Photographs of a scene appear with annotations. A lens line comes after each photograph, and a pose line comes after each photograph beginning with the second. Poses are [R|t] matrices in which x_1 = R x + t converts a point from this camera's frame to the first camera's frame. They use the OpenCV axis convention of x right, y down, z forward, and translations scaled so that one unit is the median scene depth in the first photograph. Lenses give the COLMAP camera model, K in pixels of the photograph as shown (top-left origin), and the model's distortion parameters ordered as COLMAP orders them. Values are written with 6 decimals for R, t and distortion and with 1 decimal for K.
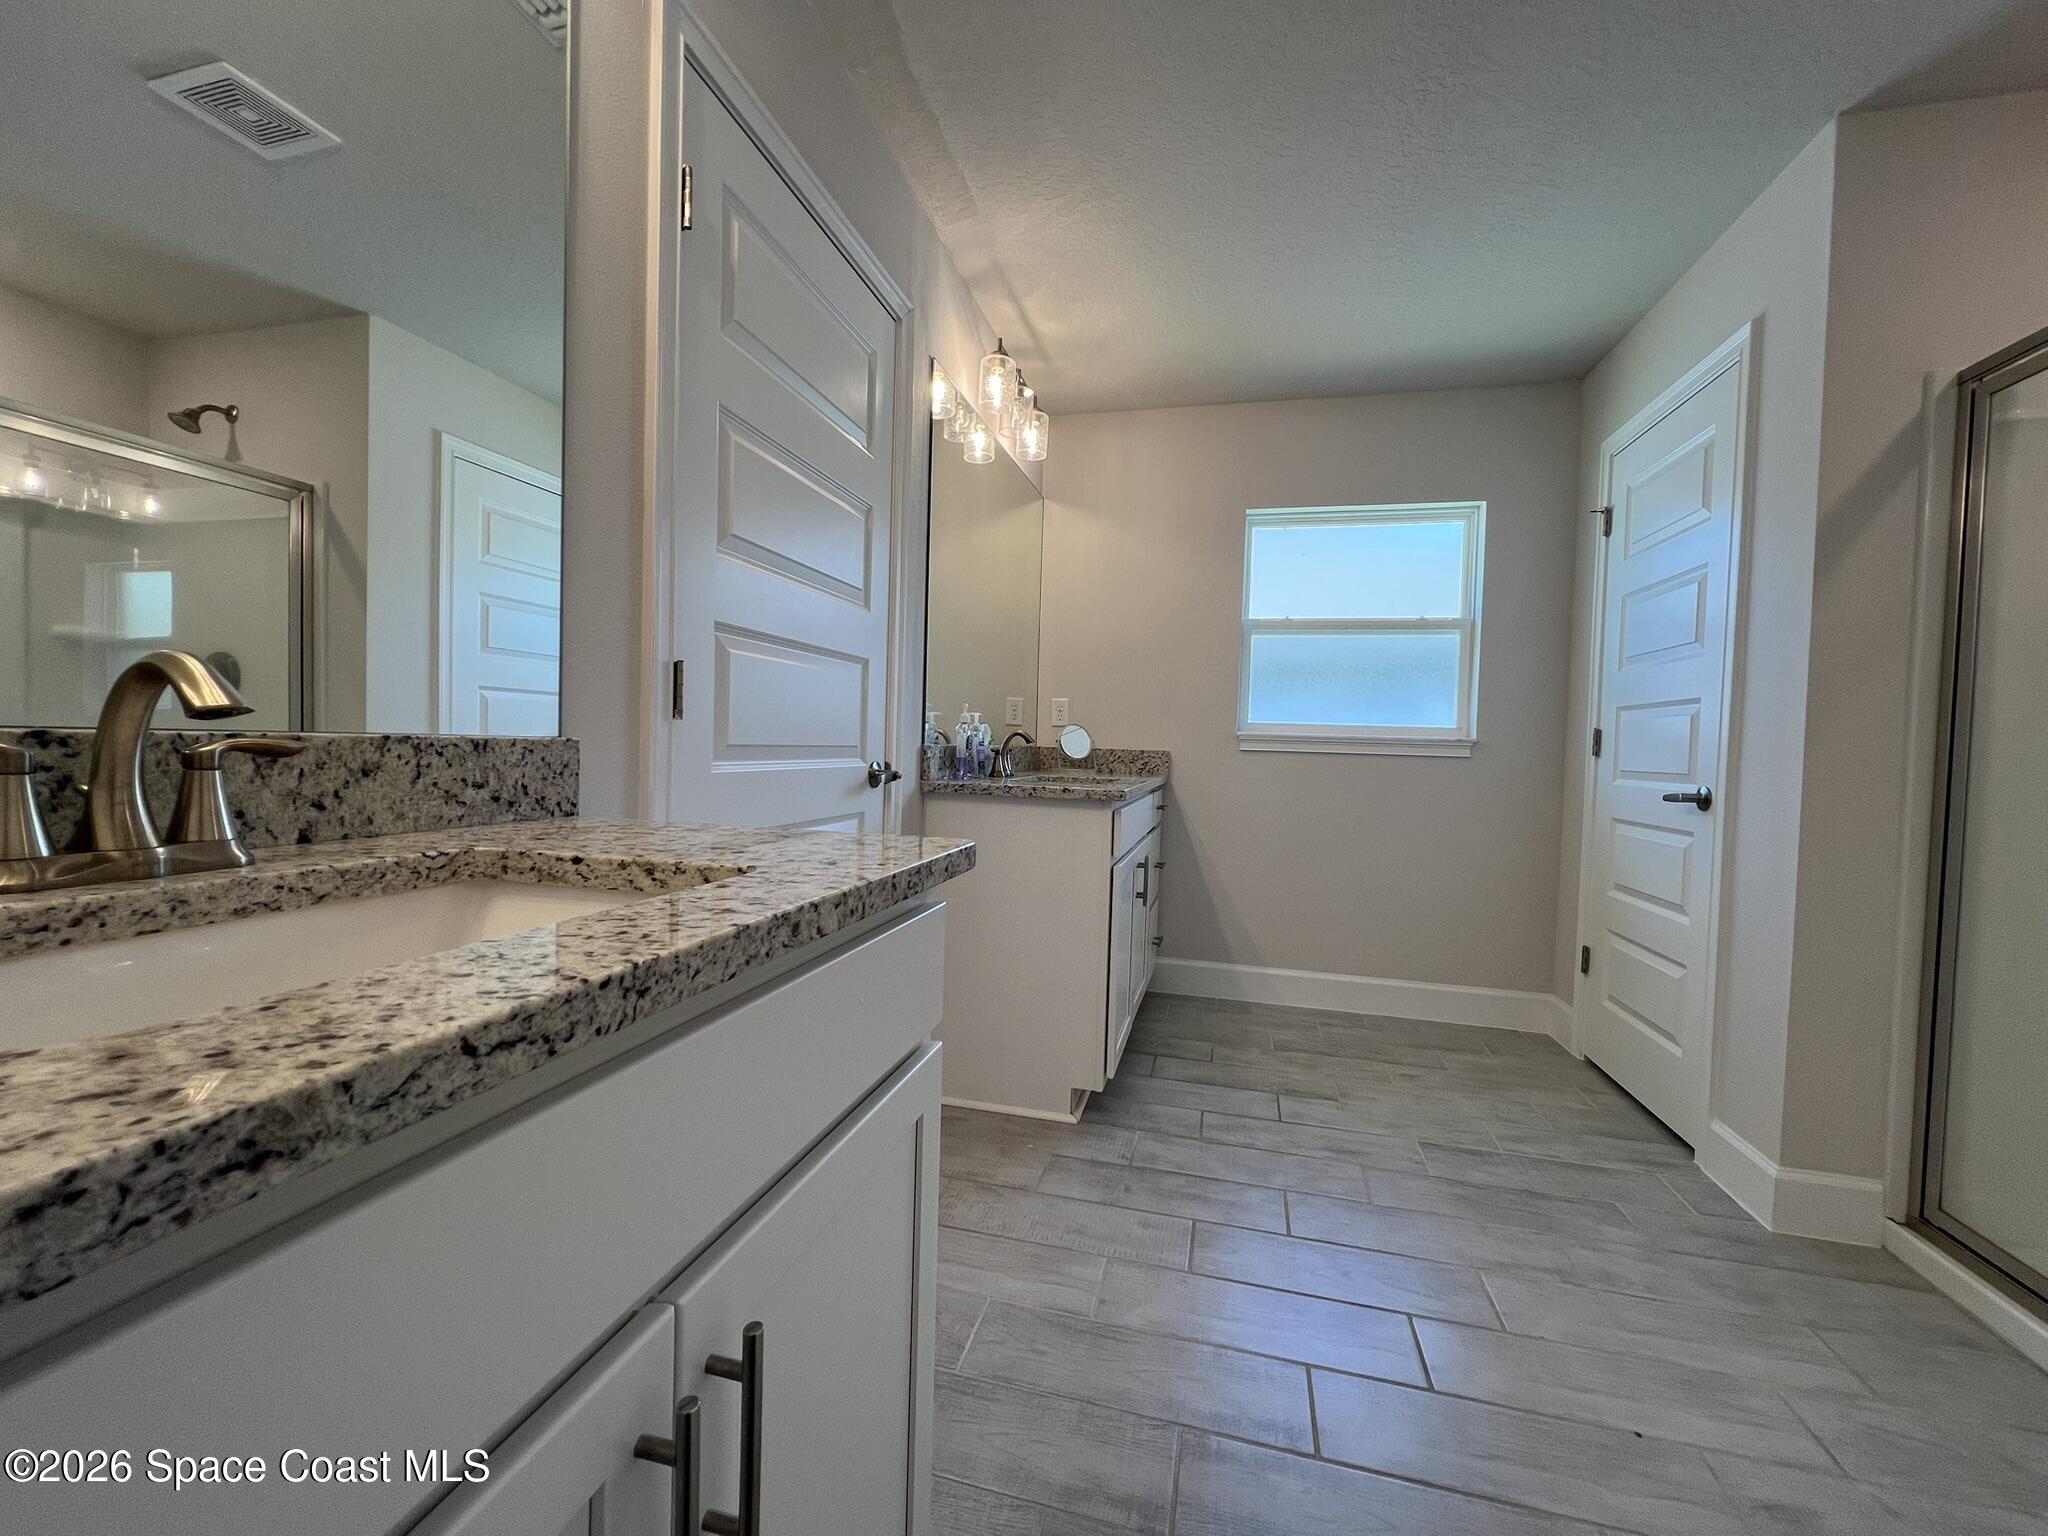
lens RADIAL K [[828.1, 0, 1015.5], [0, 828.1, 764.1], [0, 0, 1]] dist [-0.002208, -0.000444]
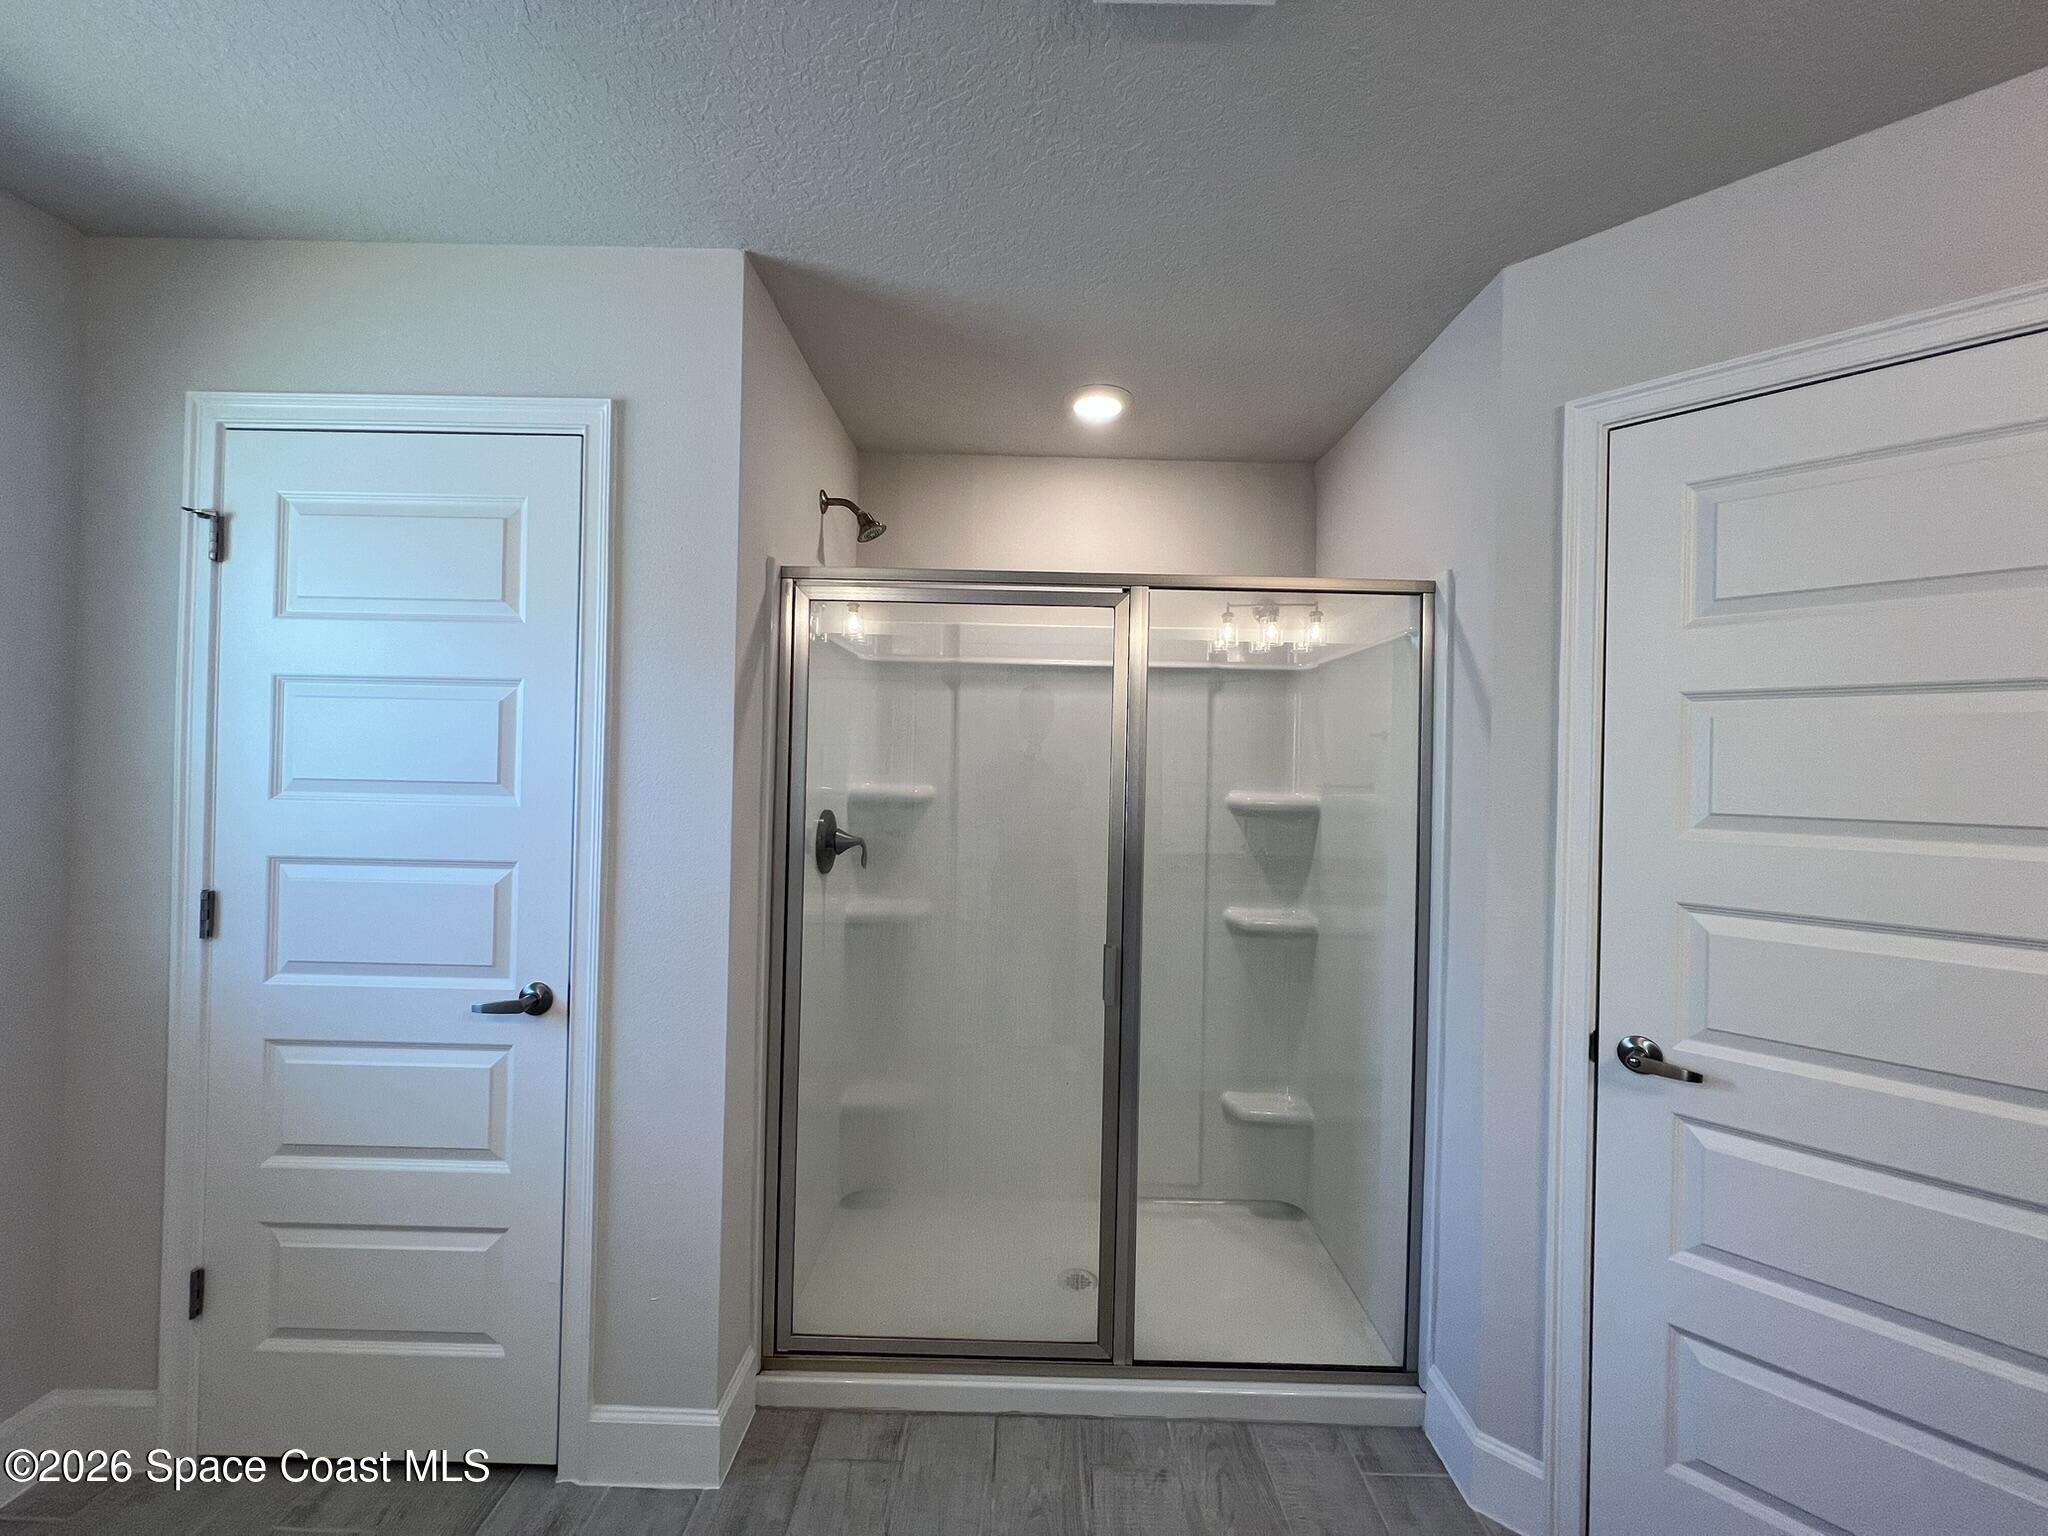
lens RADIAL K [[828.1, 0, 1015.5], [0, 828.1, 764.1], [0, 0, 1]] dist [-0.002208, -0.000444]
pose [[-0.250753, -0.030072, 0.967584, 0.004573], [-0.005074, 0.999544, 0.029750, -0.191978], [-0.968038, 0.002550, -0.250791, 0.753942]]
